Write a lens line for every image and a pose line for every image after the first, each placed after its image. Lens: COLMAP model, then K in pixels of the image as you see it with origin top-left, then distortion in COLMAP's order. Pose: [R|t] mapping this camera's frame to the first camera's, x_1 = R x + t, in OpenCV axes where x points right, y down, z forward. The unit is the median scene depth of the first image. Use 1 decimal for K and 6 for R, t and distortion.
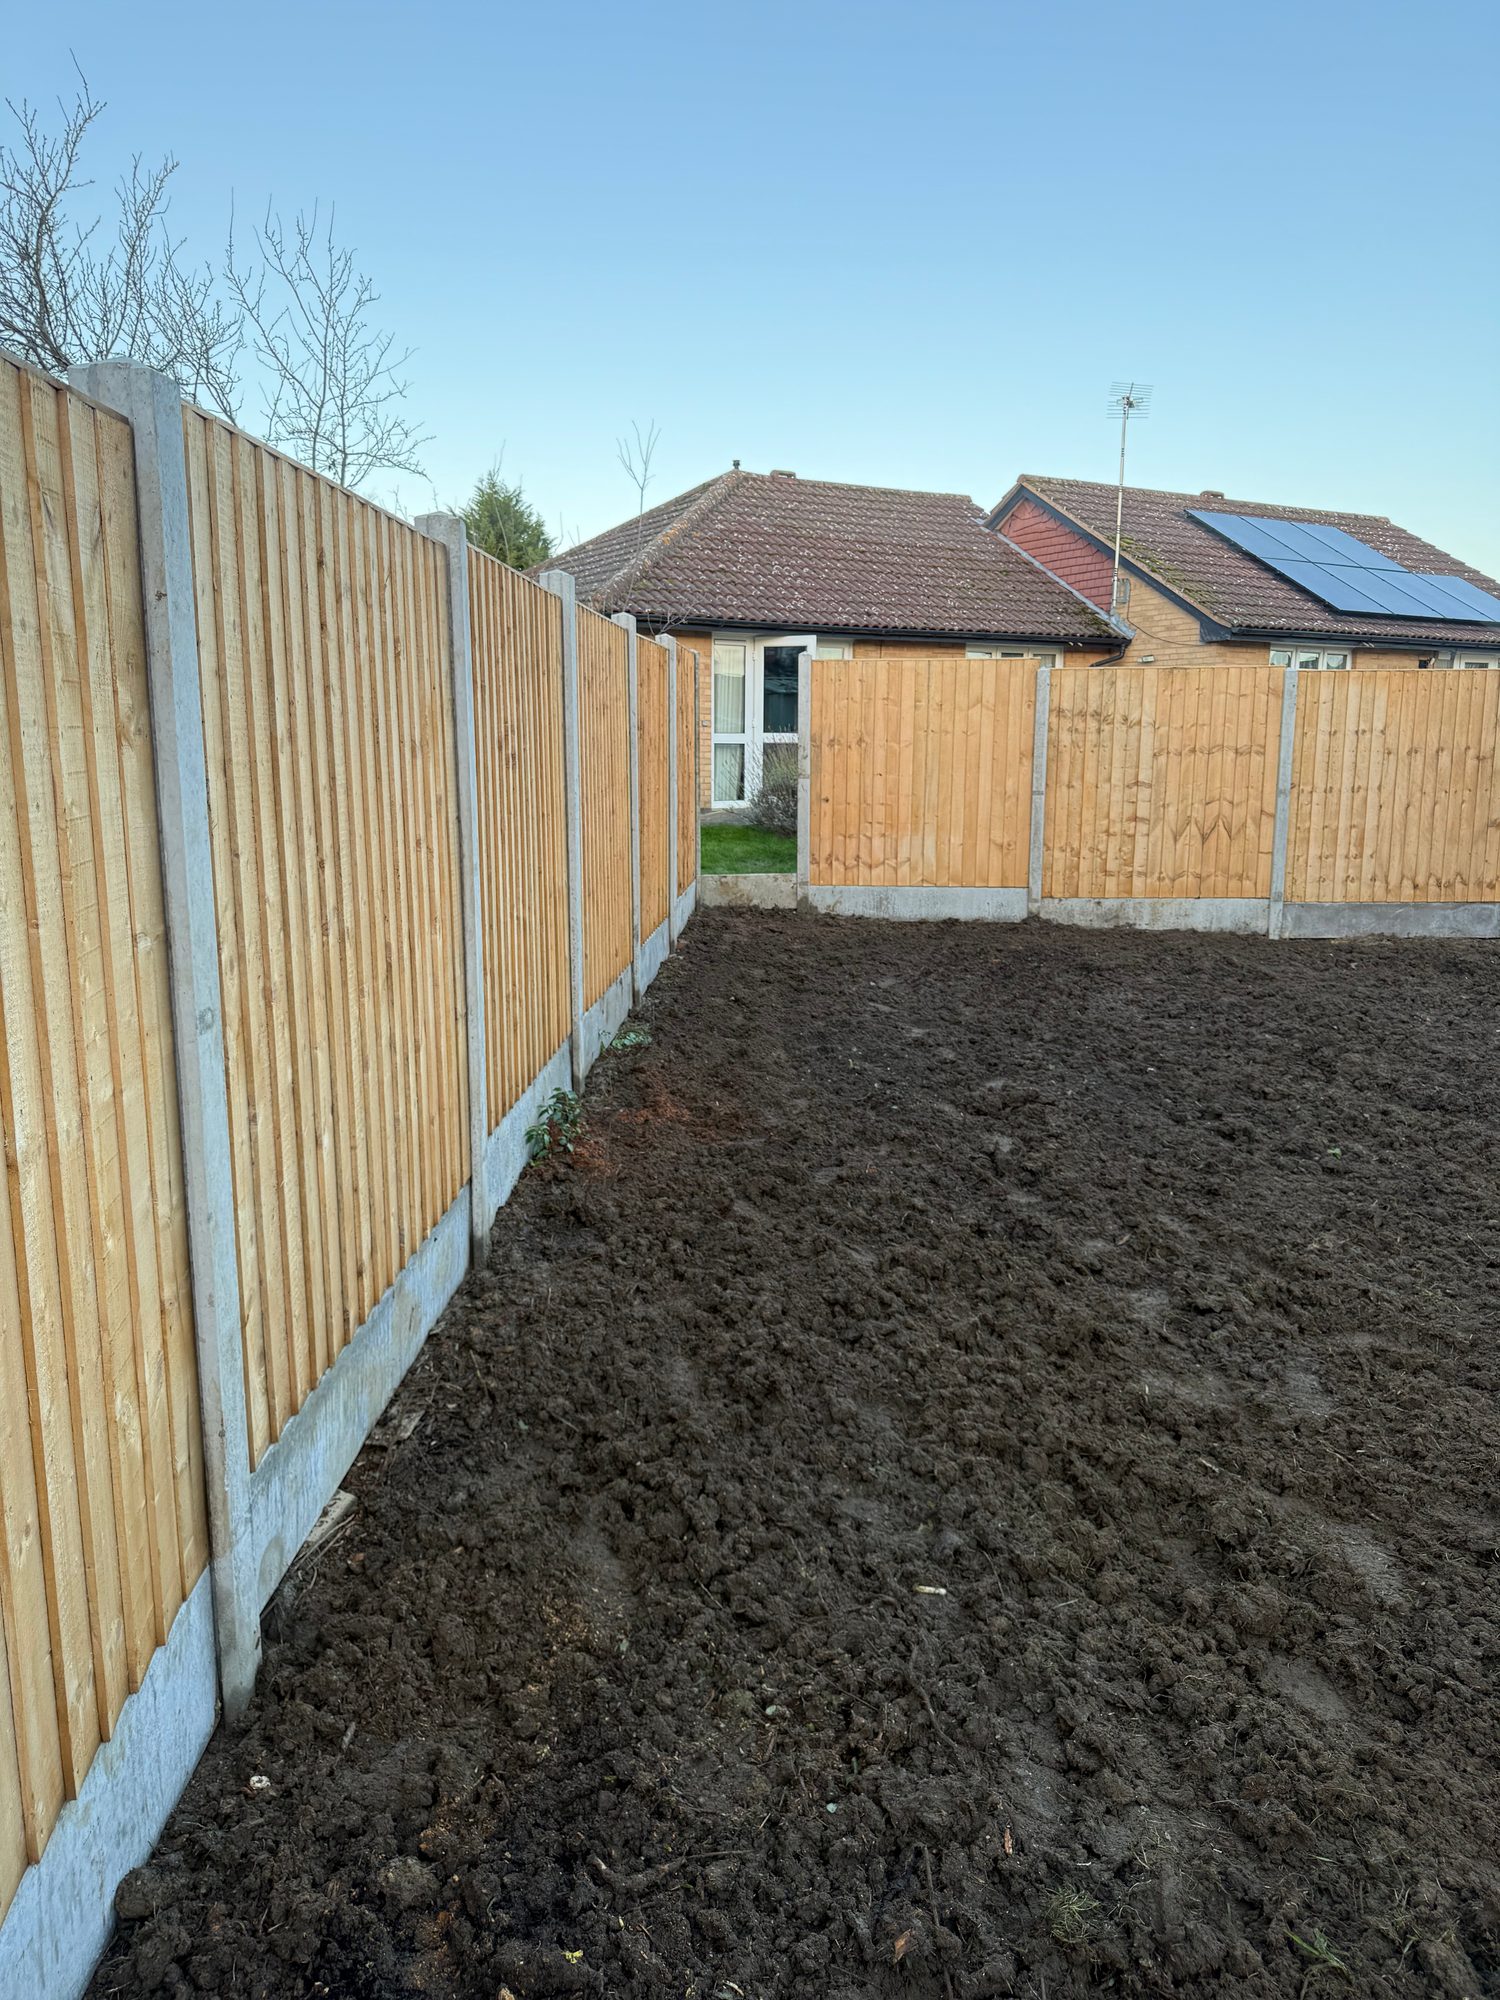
lens RADIAL K [[1431.4, 0, 750.0], [0, 1431.4, 1000.0], [0, 0, 1]] dist [0.121095, -0.182318]
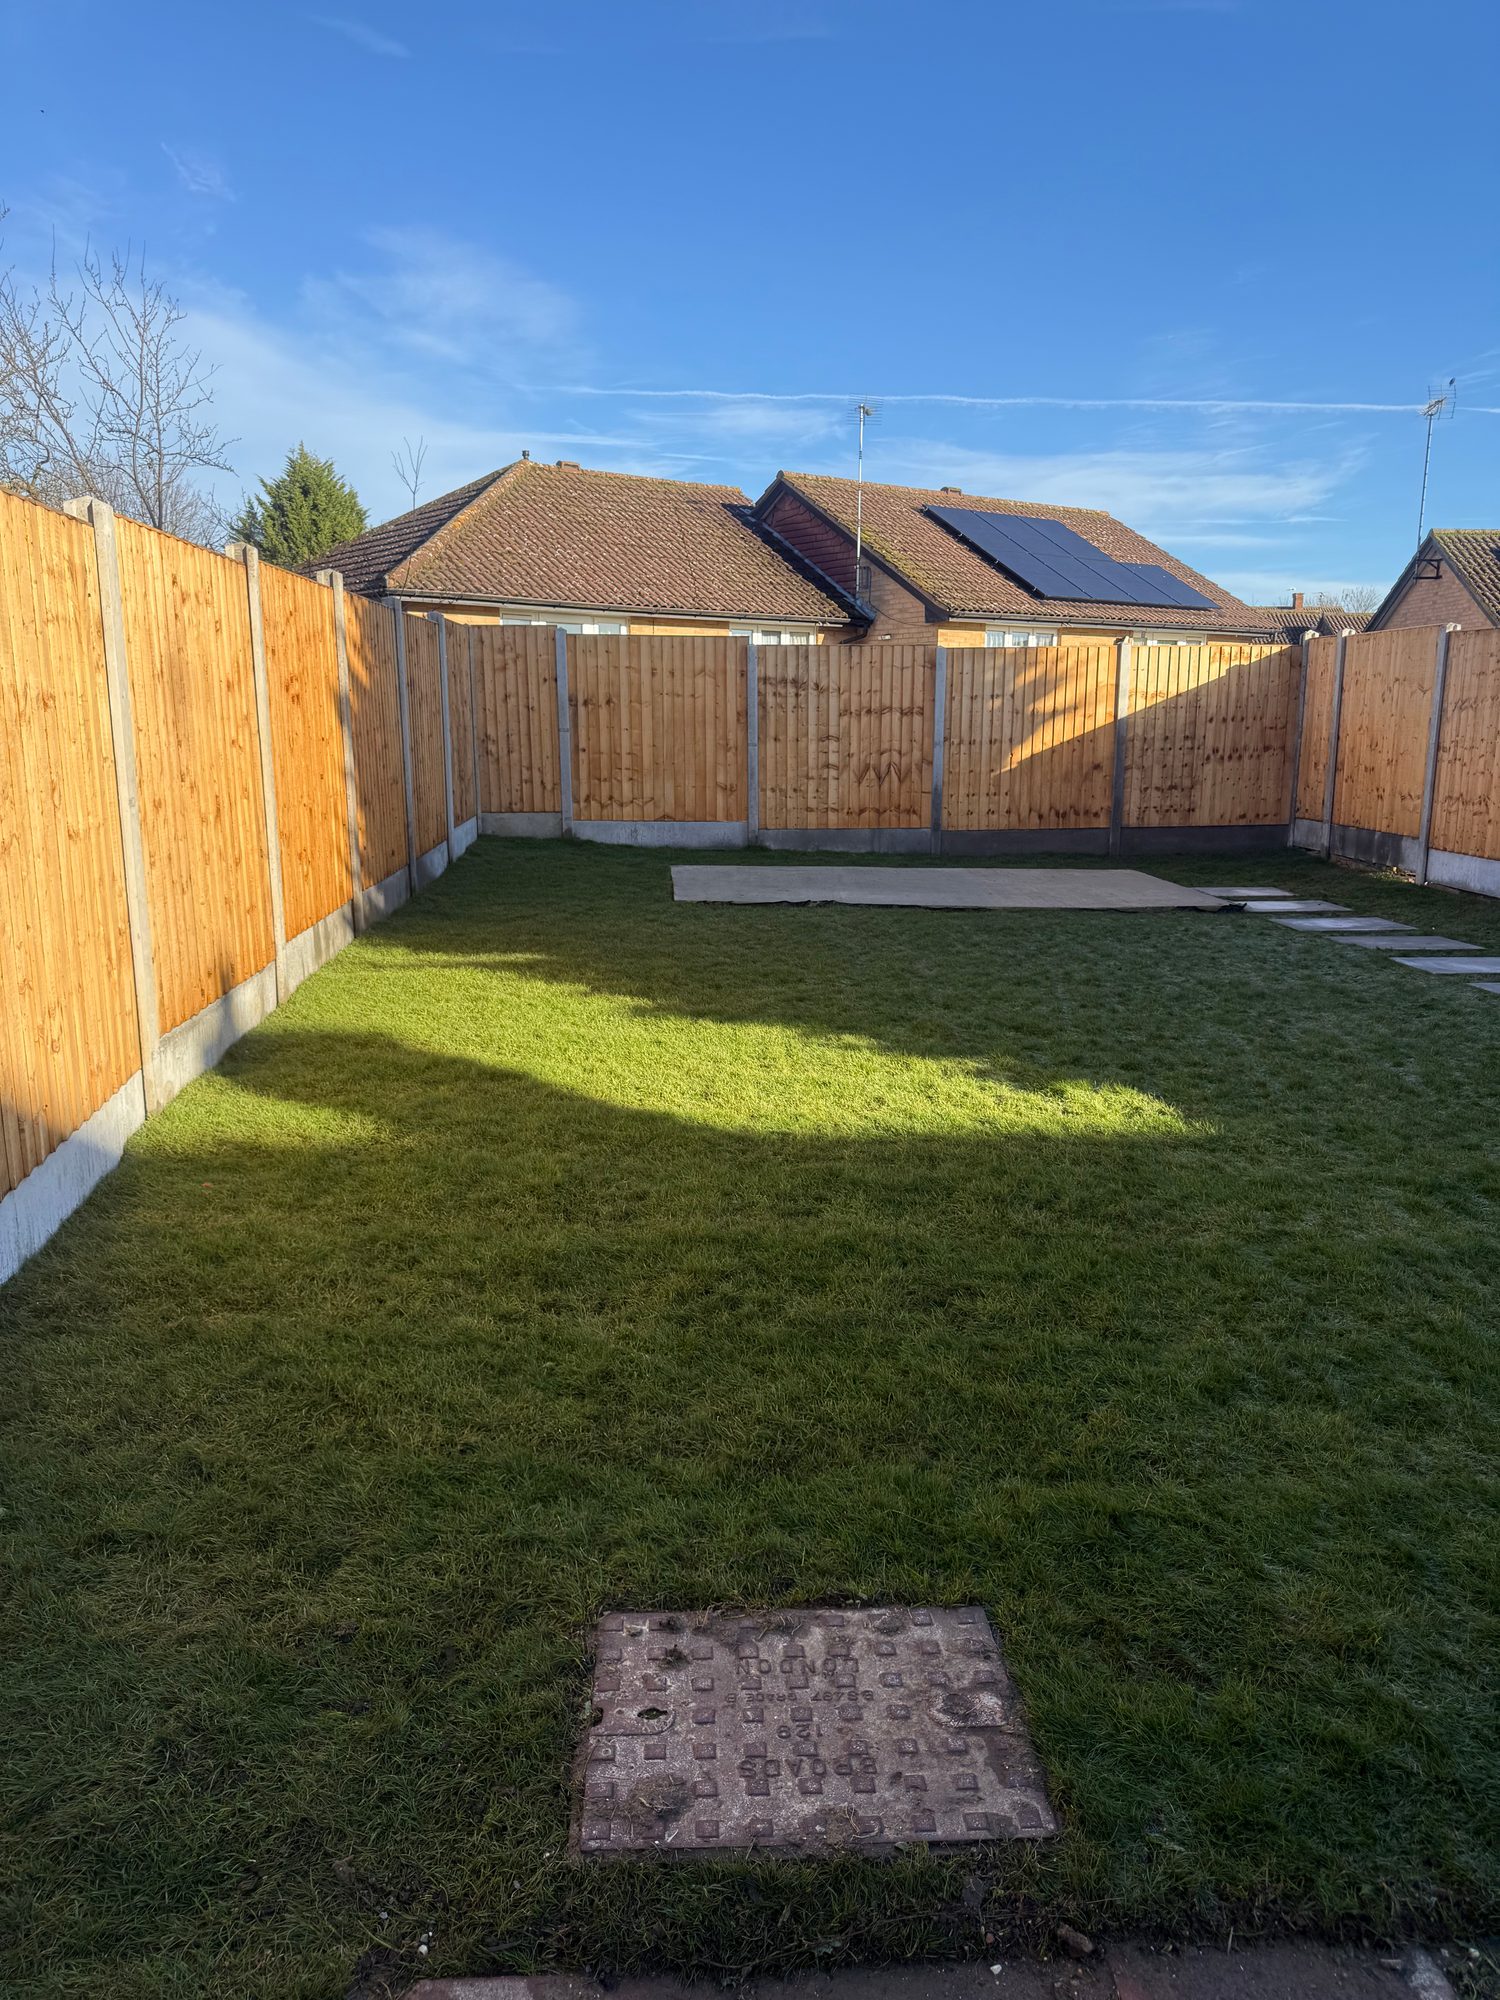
lens RADIAL K [[1408.1, 0, 750.0], [0, 1408.1, 1000.0], [0, 0, 1]] dist [0.013129, -0.007274]
pose [[0.992473, -0.023932, 0.120103, 0.047214], [0.021147, 0.999478, 0.024405, 0.047628], [-0.120624, -0.021682, 0.992461, -0.203576]]
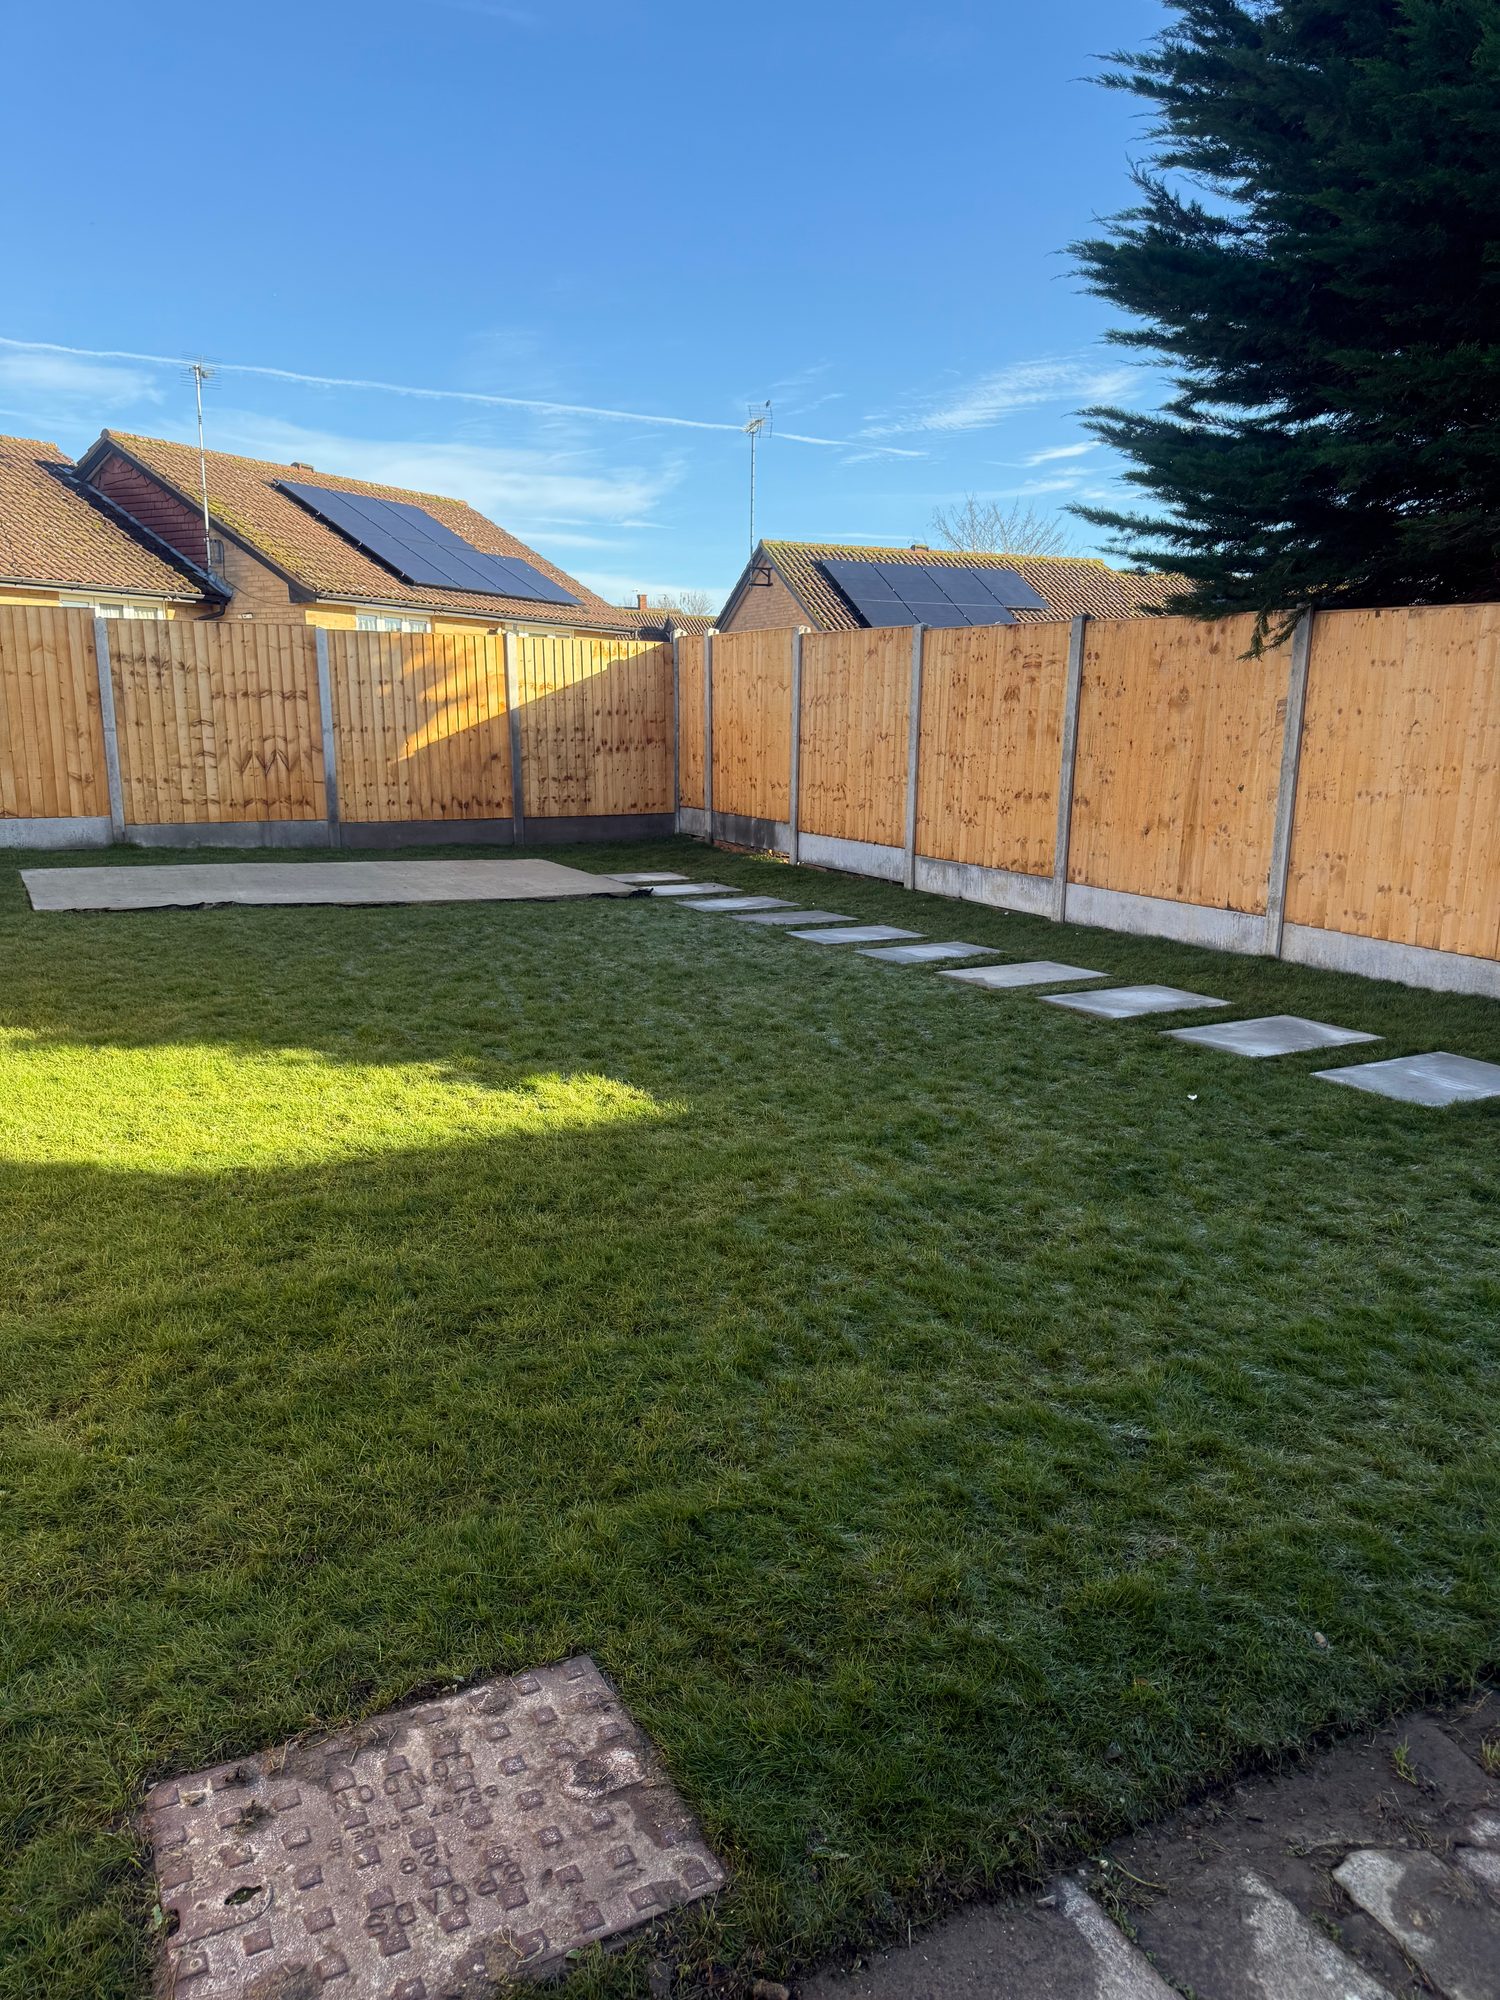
lens RADIAL K [[1413.1, 0, 750.0], [0, 1413.1, 1000.0], [0, 0, 1]] dist [0.022991, -0.019539]
pose [[0.849672, -0.099592, 0.517822, 0.033177], [0.084179, 0.995027, 0.053247, 0.045324], [-0.520550, -0.001653, 0.853830, -0.183956]]
